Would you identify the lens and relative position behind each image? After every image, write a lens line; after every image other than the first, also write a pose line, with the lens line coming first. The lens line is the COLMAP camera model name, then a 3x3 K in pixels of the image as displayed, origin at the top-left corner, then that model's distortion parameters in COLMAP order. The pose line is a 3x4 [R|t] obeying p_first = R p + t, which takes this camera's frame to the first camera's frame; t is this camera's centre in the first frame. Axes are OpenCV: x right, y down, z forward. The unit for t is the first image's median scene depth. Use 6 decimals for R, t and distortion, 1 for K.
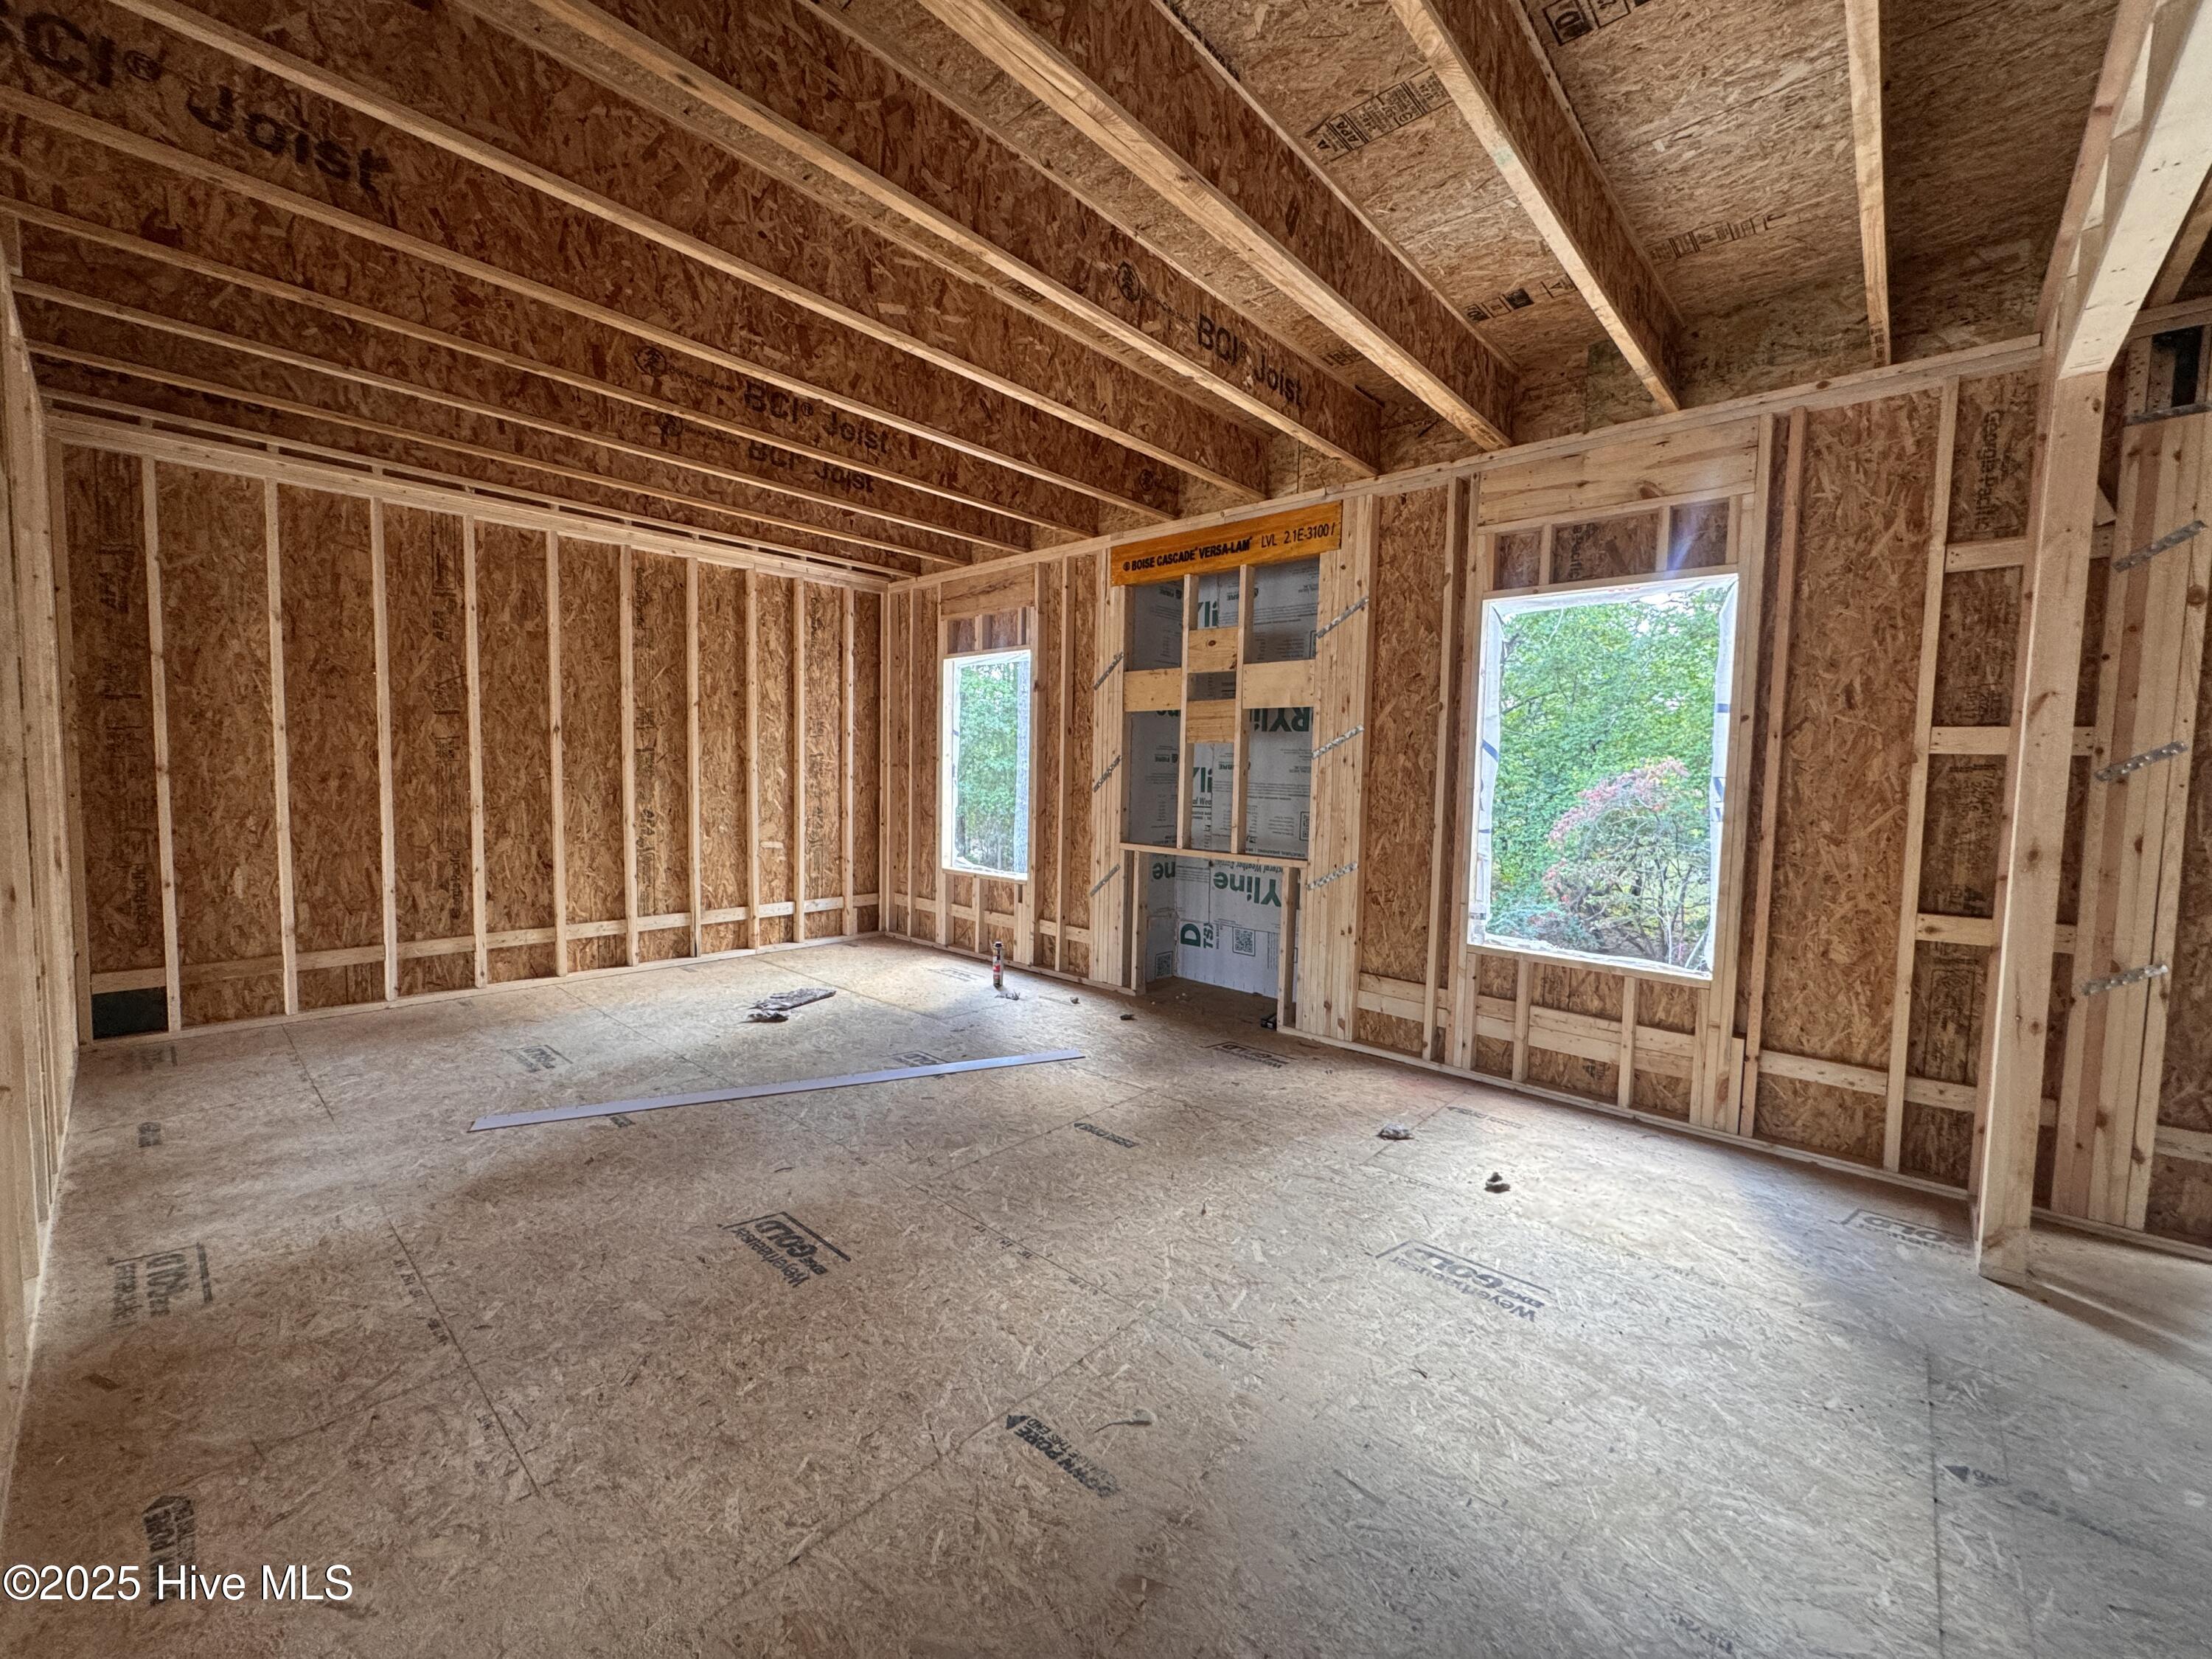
lens RADIAL K [[880.5, 0, 1100.9], [0, 880.5, 827.2], [0, 0, 1]] dist [-0.002891, 0.000493]
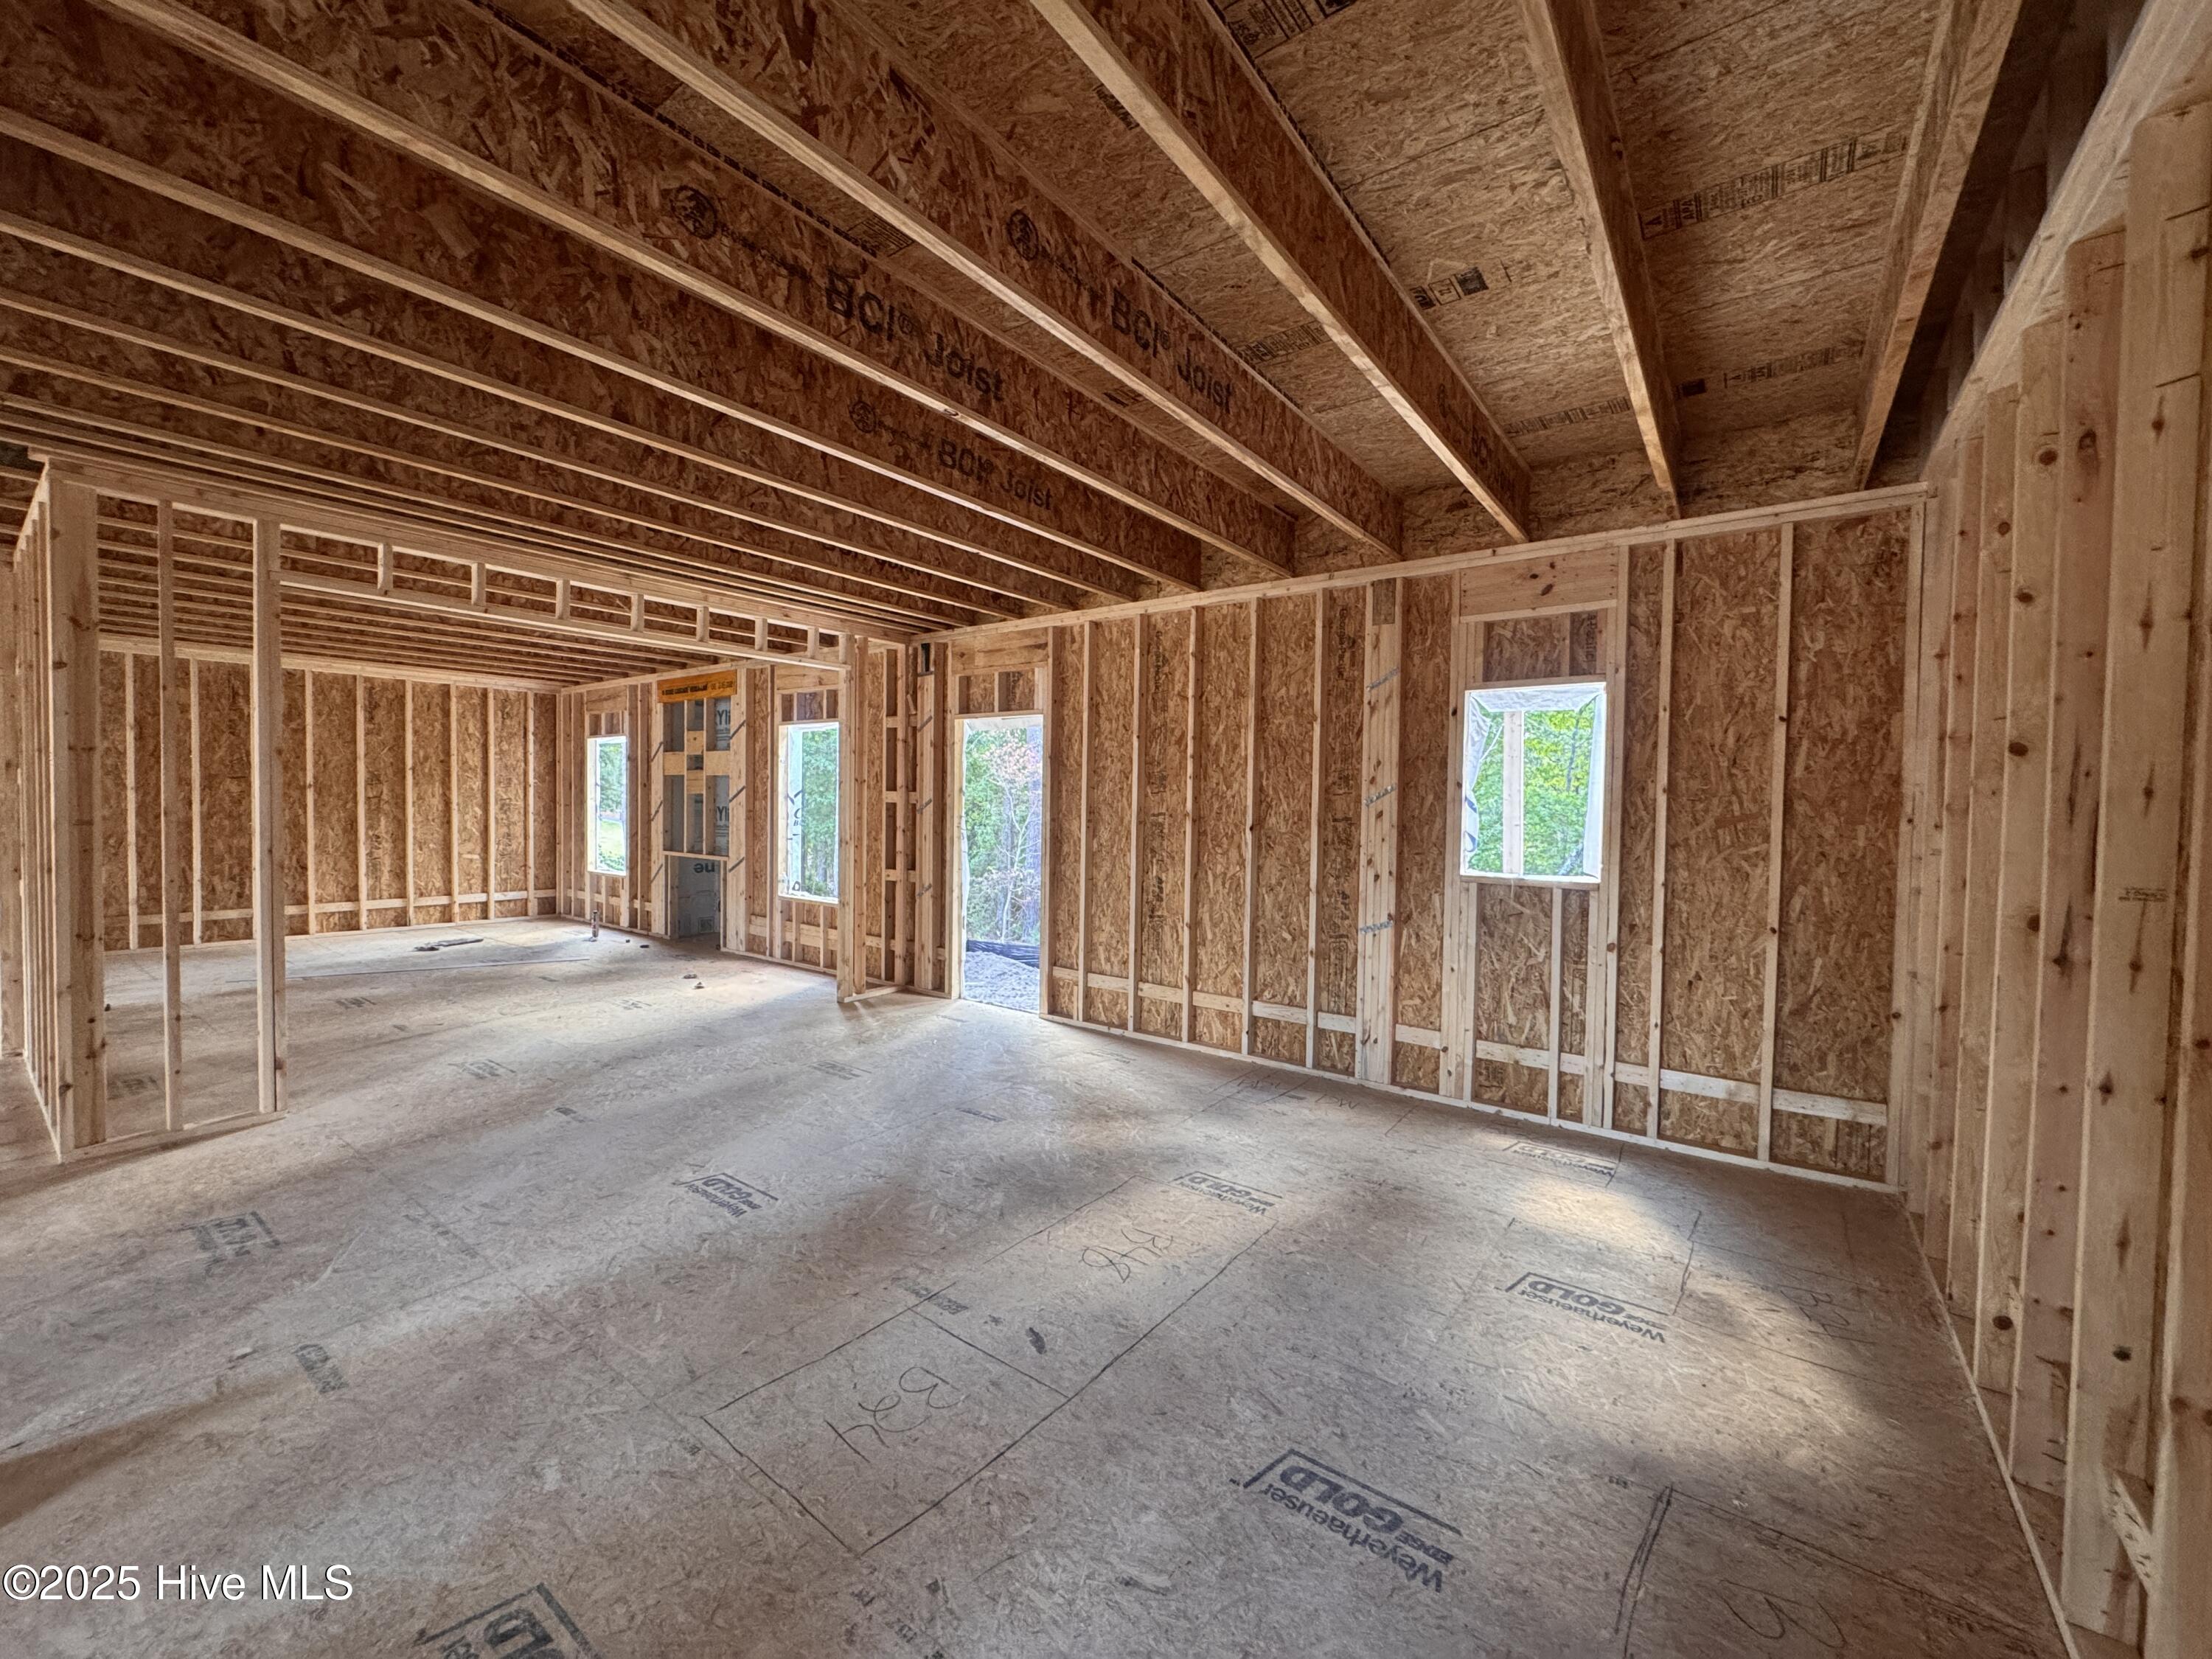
lens RADIAL K [[880.5, 0, 1101.8], [0, 880.5, 828.9], [0, 0, 1]] dist [-0.002891, 0.000493]
pose [[0.995524, -0.007423, 0.094214, 0.736276], [0.010590, 0.999394, -0.033158, 0.042503], [-0.093911, 0.034007, 0.995000, -0.819258]]
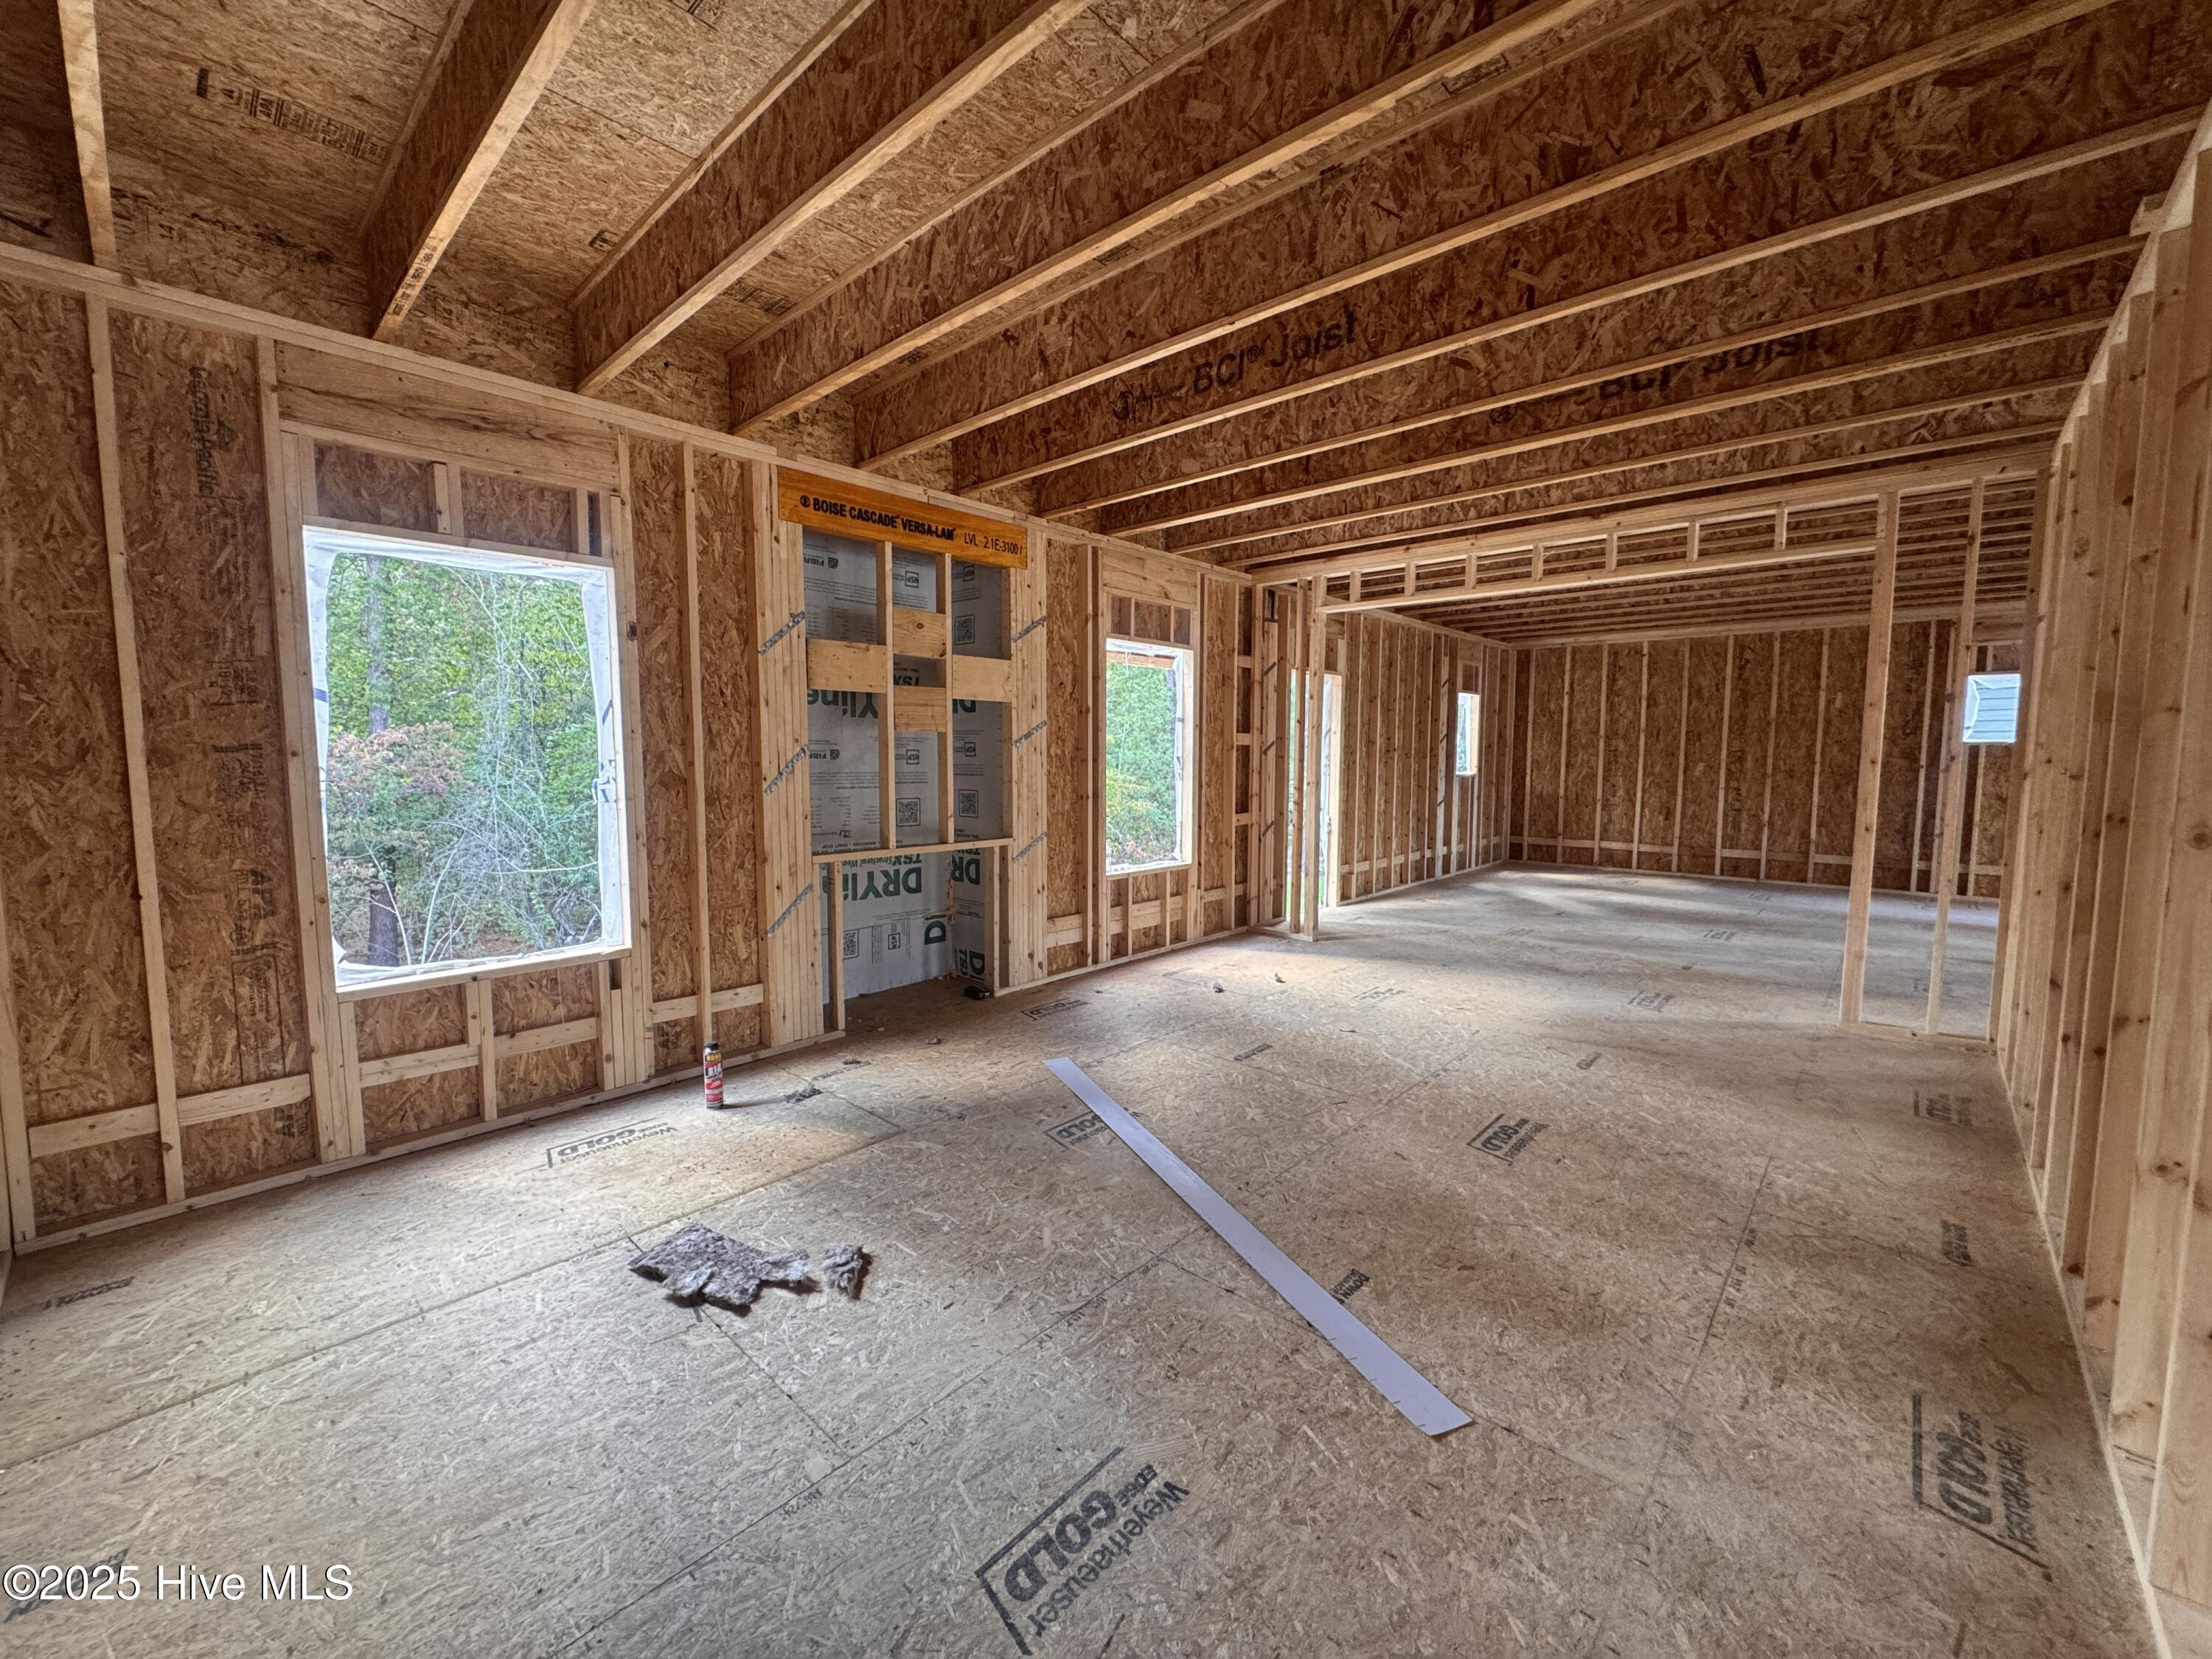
lens RADIAL K [[880.5, 0, 1107.3], [0, 880.5, 826.8], [0, 0, 1]] dist [-0.002891, 0.000493]
pose [[0.004785, -0.105486, 0.994409, -0.777950], [0.063776, 0.992428, 0.104969, -0.075790], [-0.997953, 0.062918, 0.011477, 0.747736]]
